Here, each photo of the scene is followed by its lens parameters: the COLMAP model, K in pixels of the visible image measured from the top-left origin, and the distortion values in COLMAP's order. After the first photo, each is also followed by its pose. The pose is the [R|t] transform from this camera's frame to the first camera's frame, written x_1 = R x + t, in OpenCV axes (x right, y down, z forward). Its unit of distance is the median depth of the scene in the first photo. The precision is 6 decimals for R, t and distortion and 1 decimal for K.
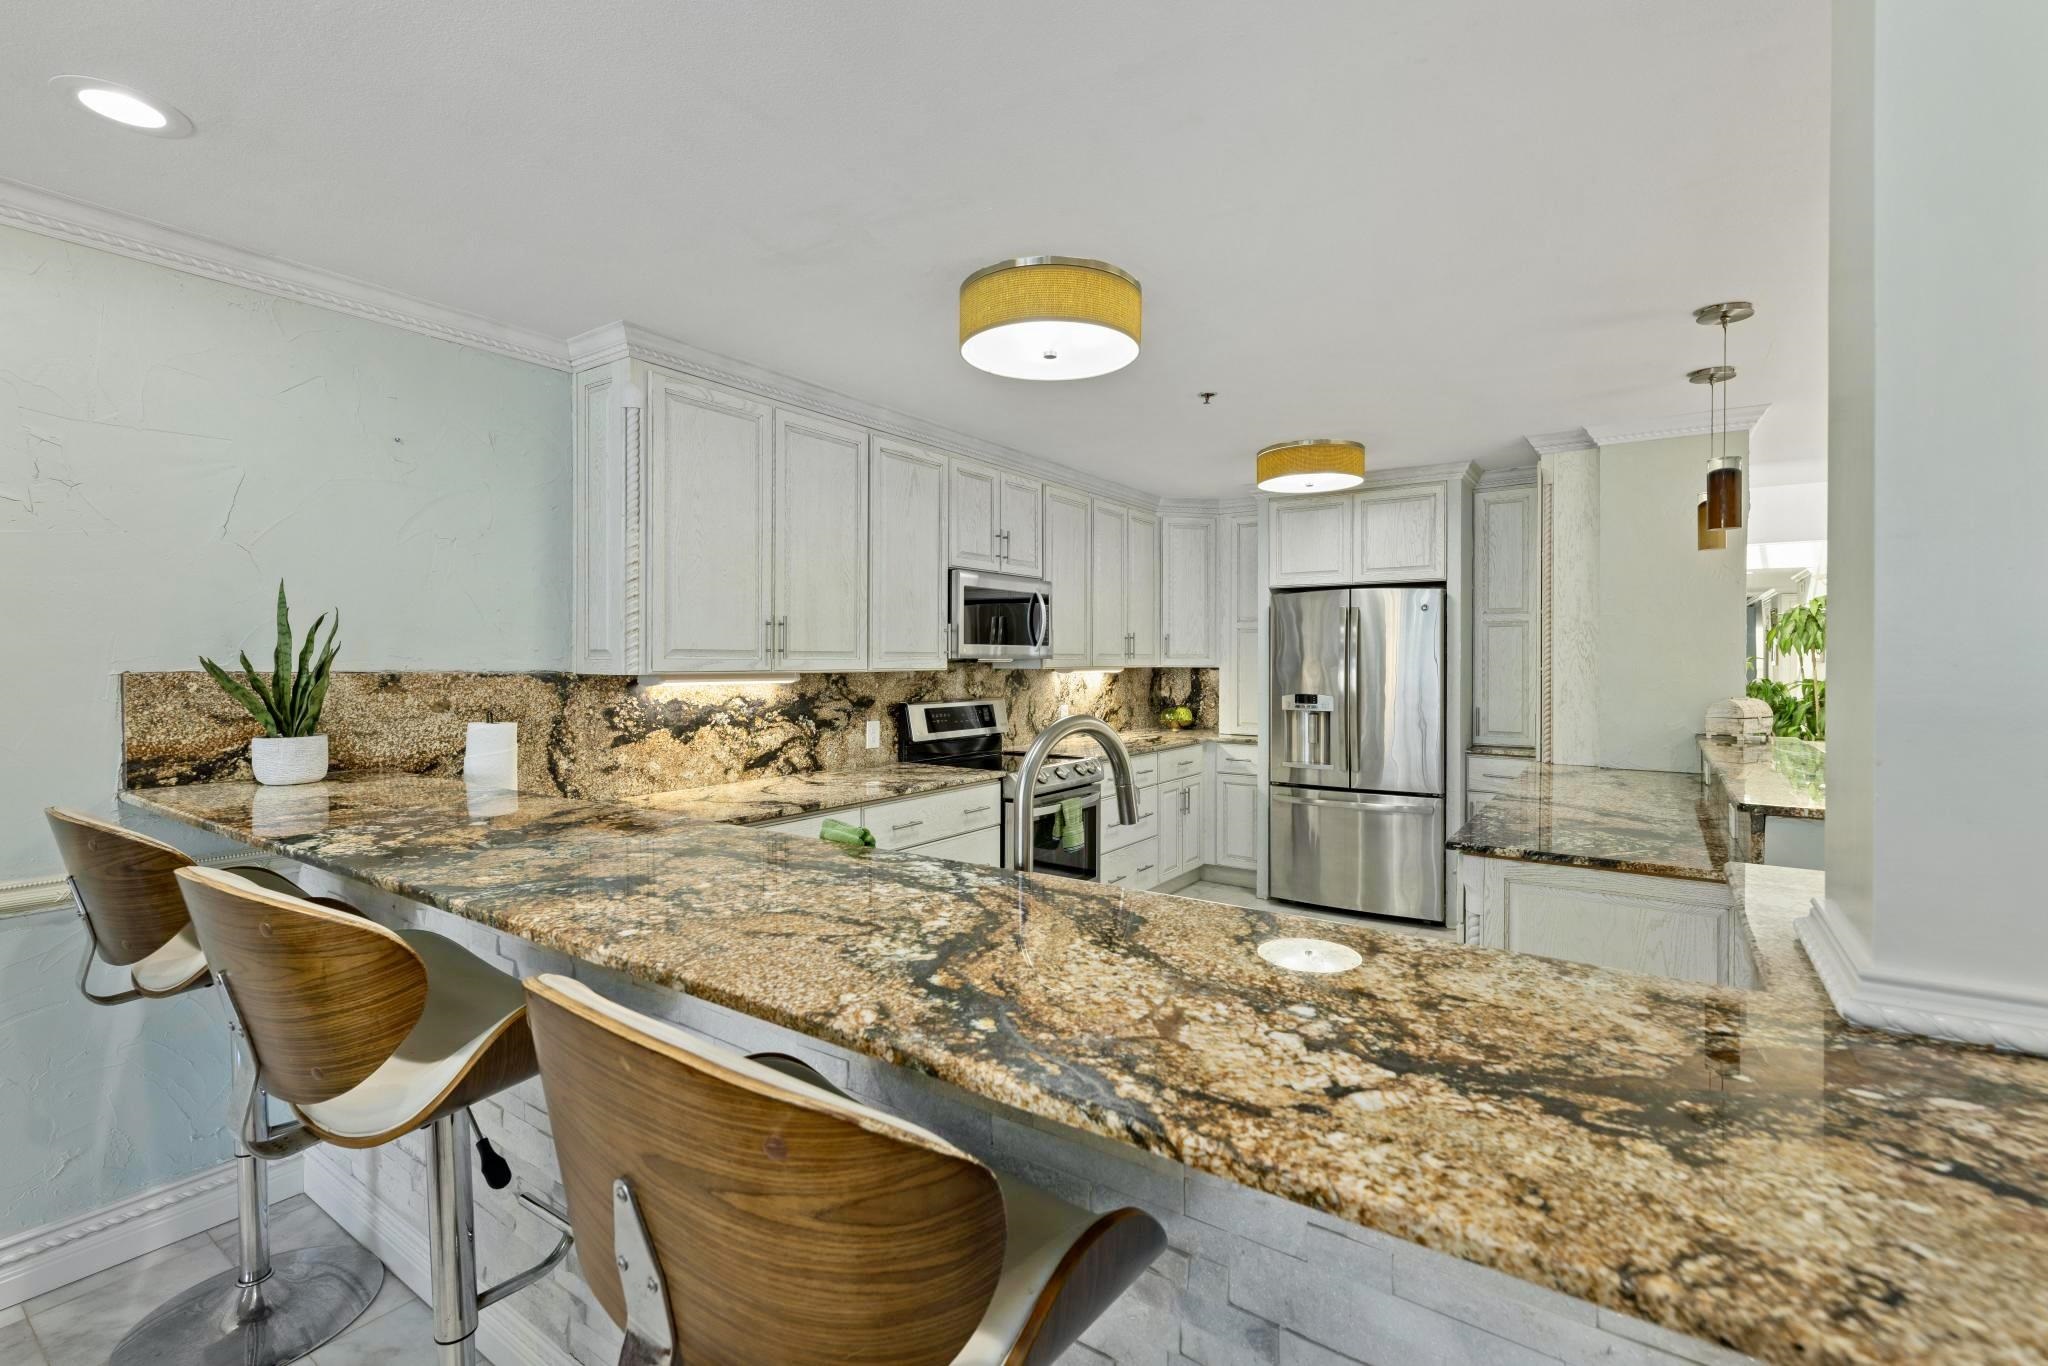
lens RADIAL K [[903.1, 0, 1016.9], [0, 903.1, 670.2], [0, 0, 1]] dist [-0.002817, -0.000062]
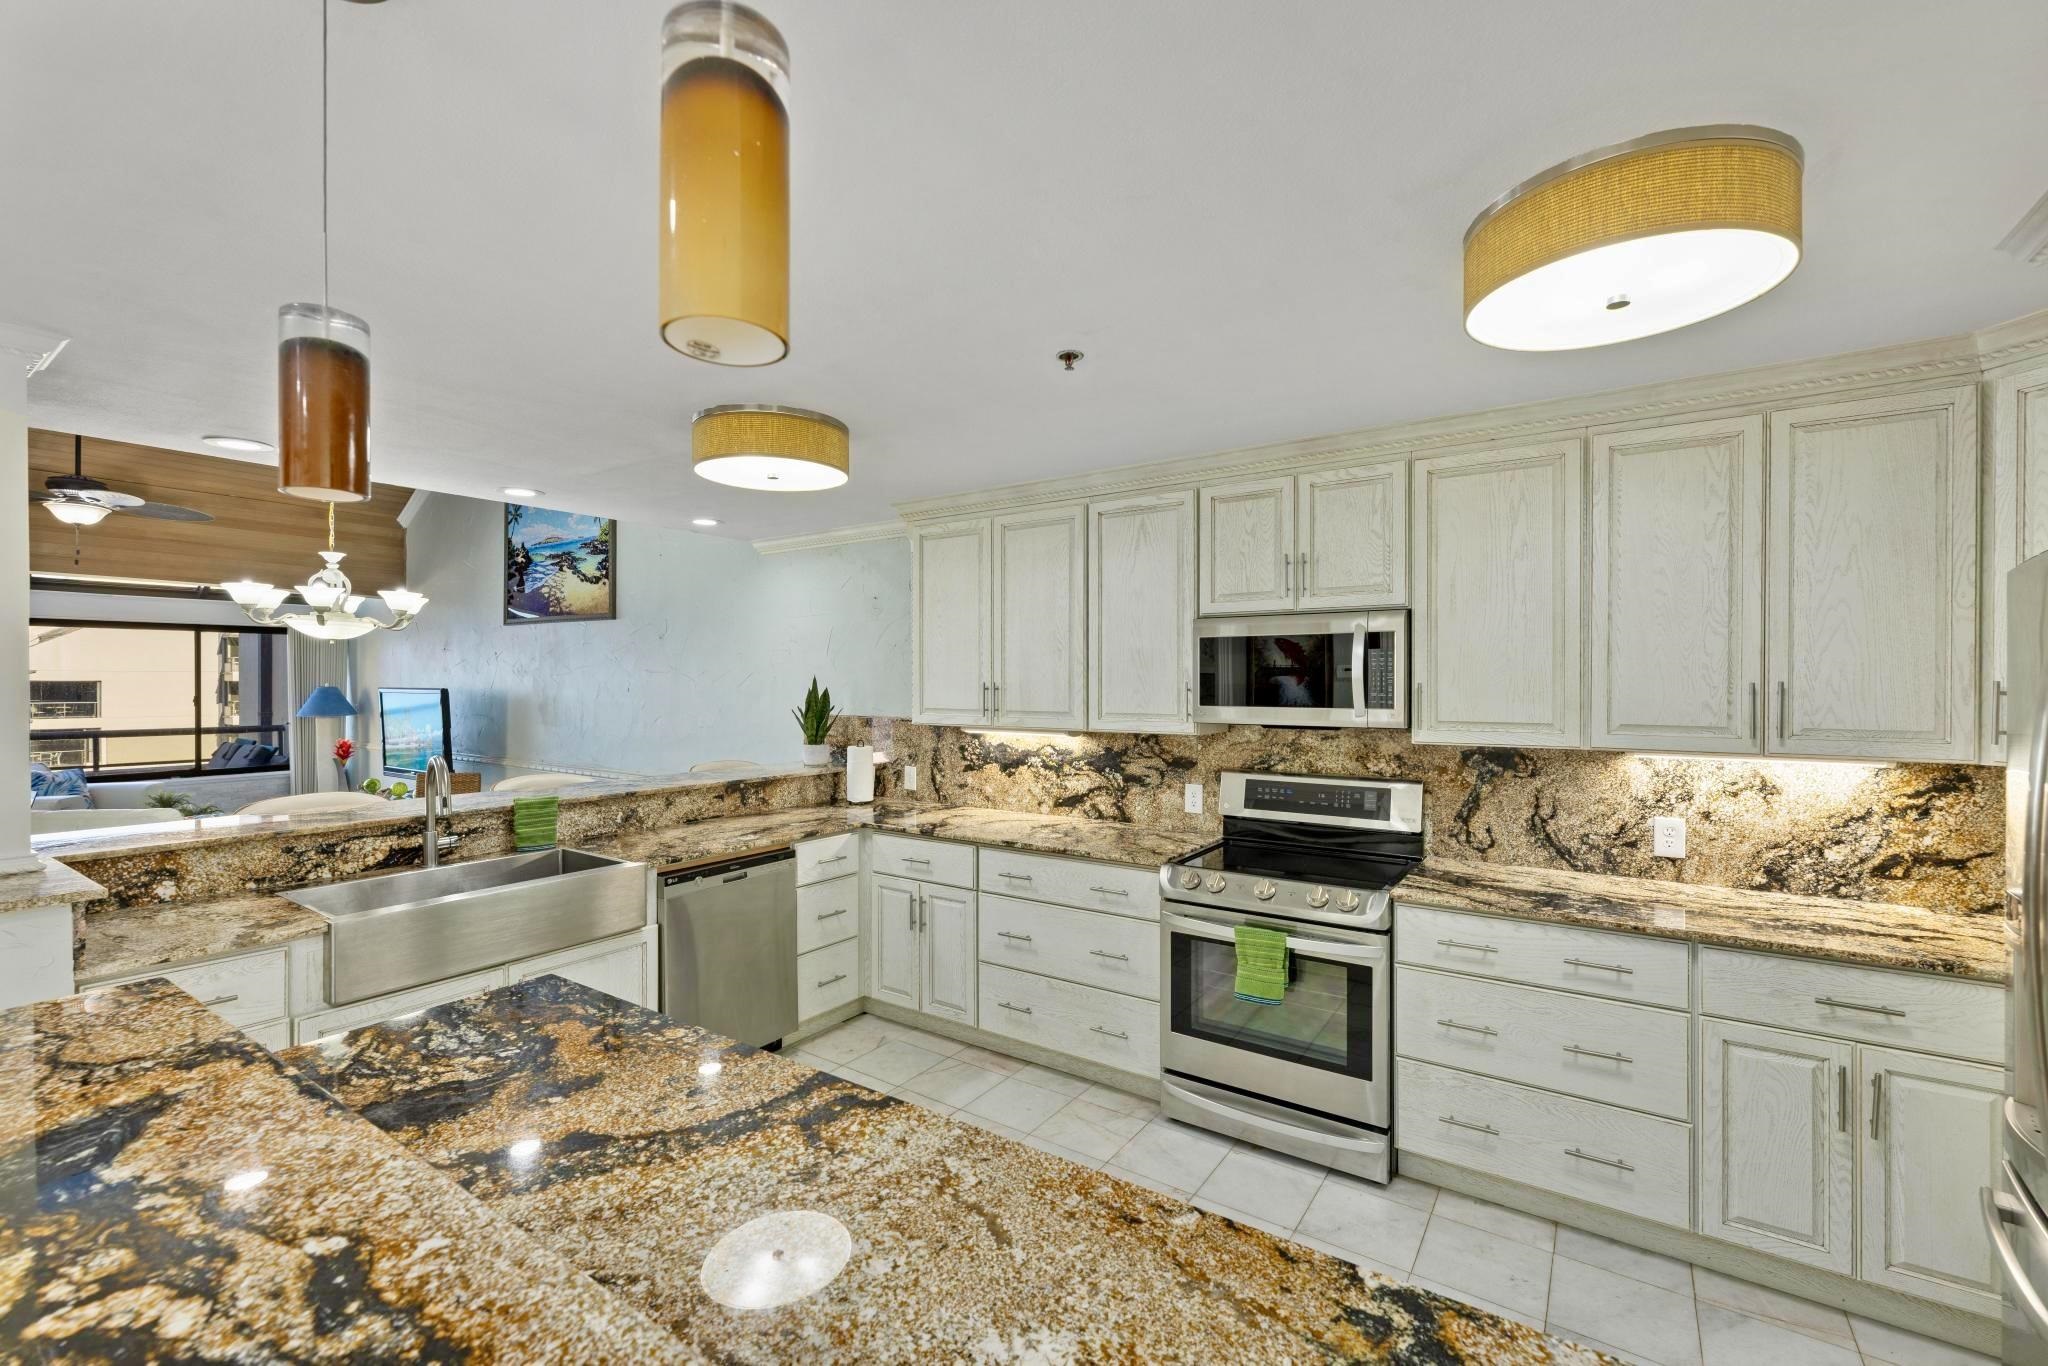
lens RADIAL K [[851.1, 0, 1031.3], [0, 851.1, 690.3], [0, 0, 1]] dist [-0.003917, 0.000867]
pose [[0.018813, 0.011602, -0.999756, 0.767663], [-0.011035, 0.999874, 0.011396, -0.053113], [0.999762, 0.010818, 0.018939, 0.861504]]
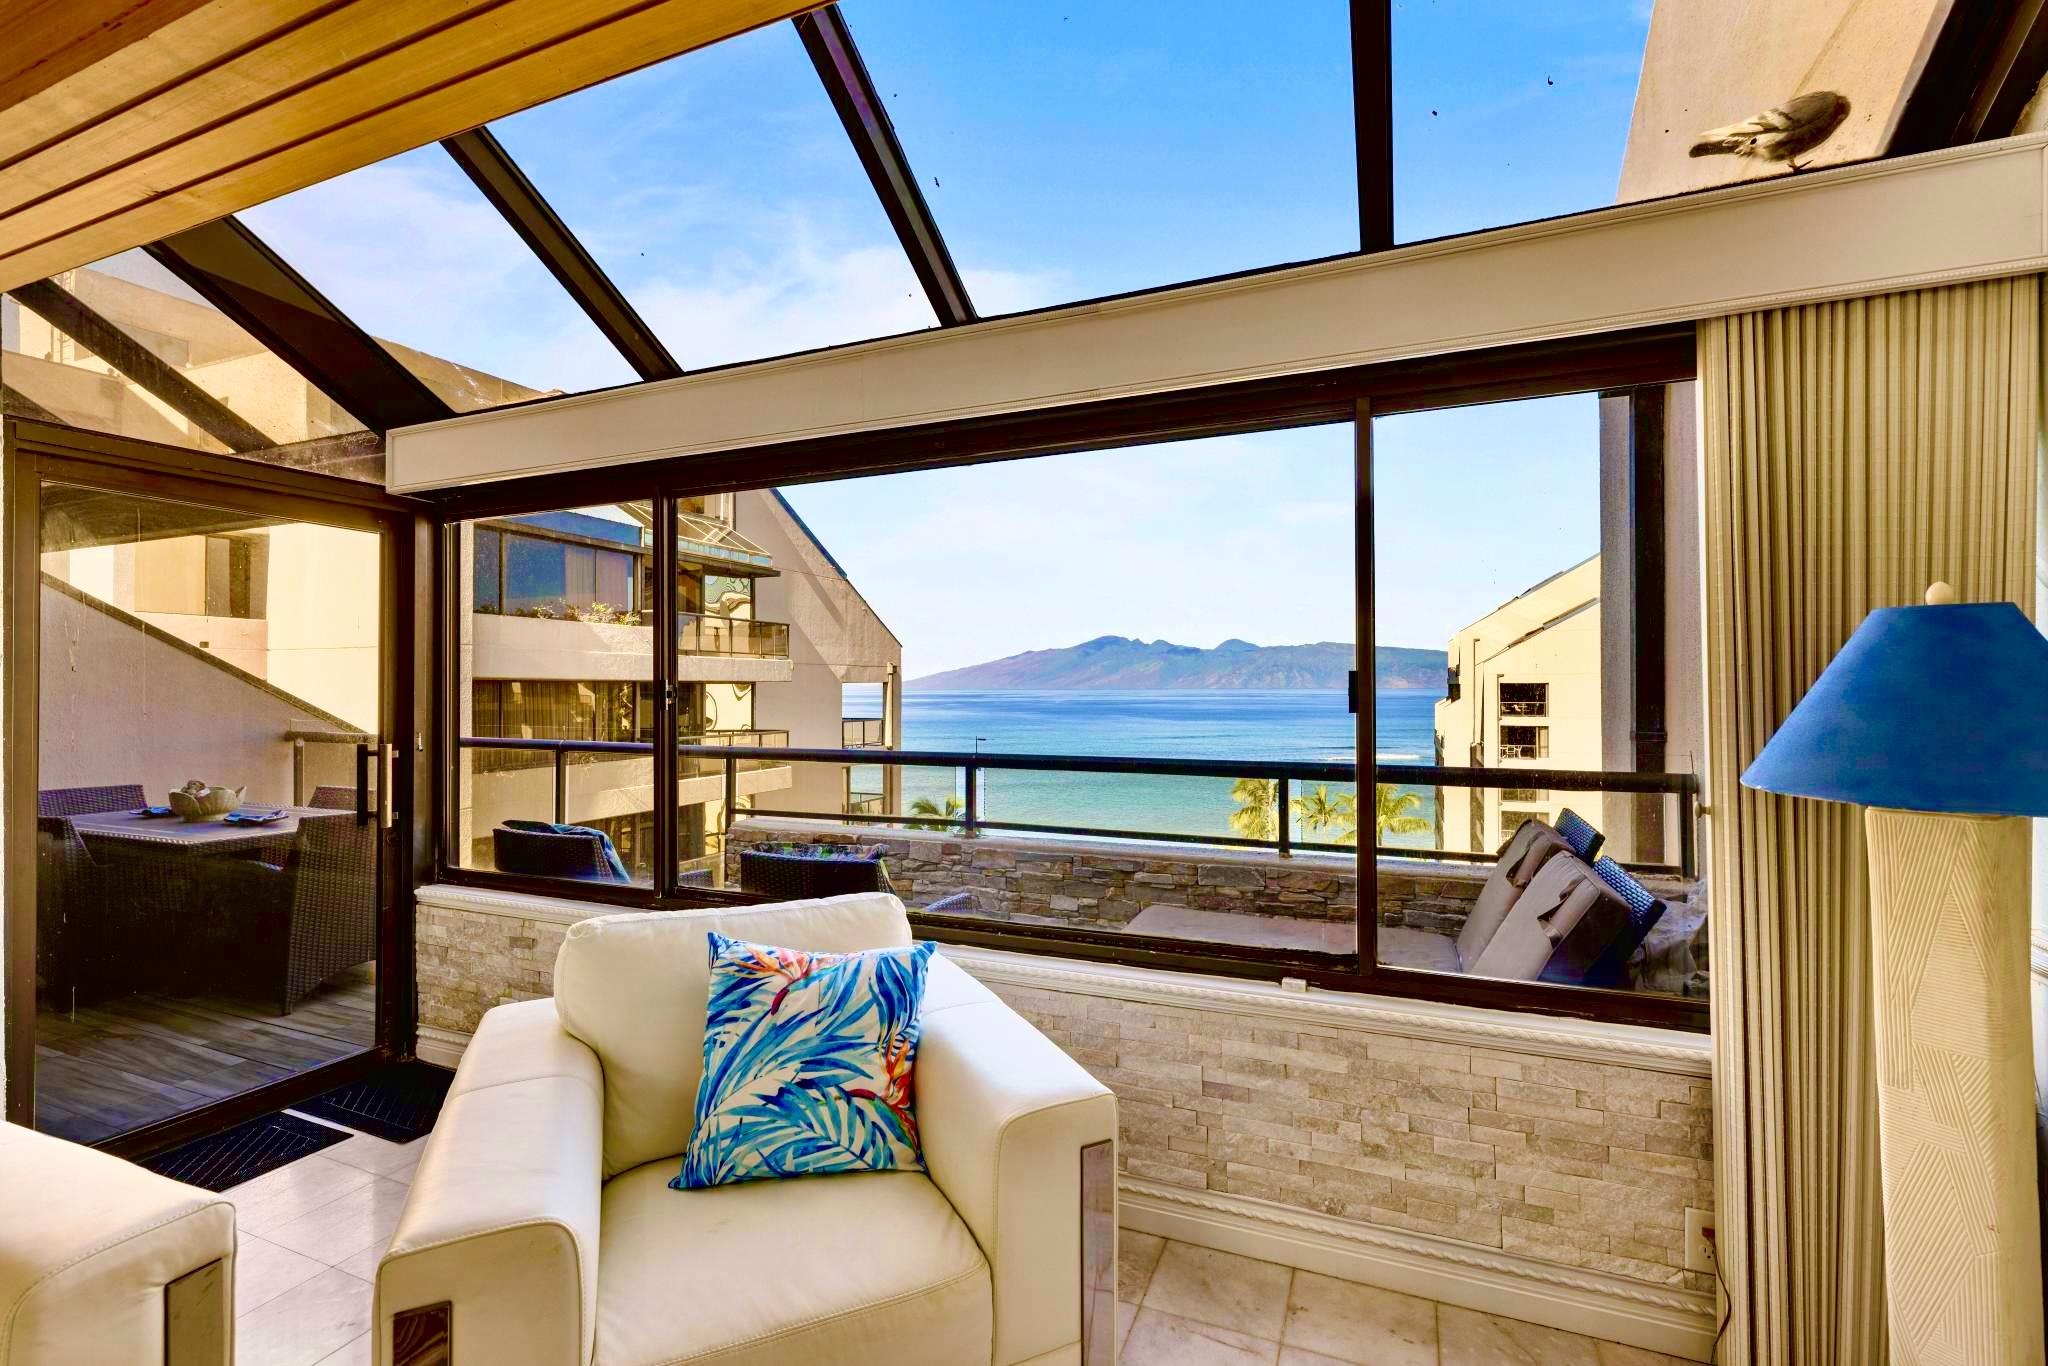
lens RADIAL K [[903.1, 0, 1020.8], [0, 903.1, 684.0], [0, 0, 1]] dist [-0.002817, -0.000062]
pose [[-0.976739, 0.002727, -0.214416, -1.030874], [0.001171, 0.999972, 0.007384, 0.012167], [0.214431, 0.006961, -0.976714, -0.649860]]
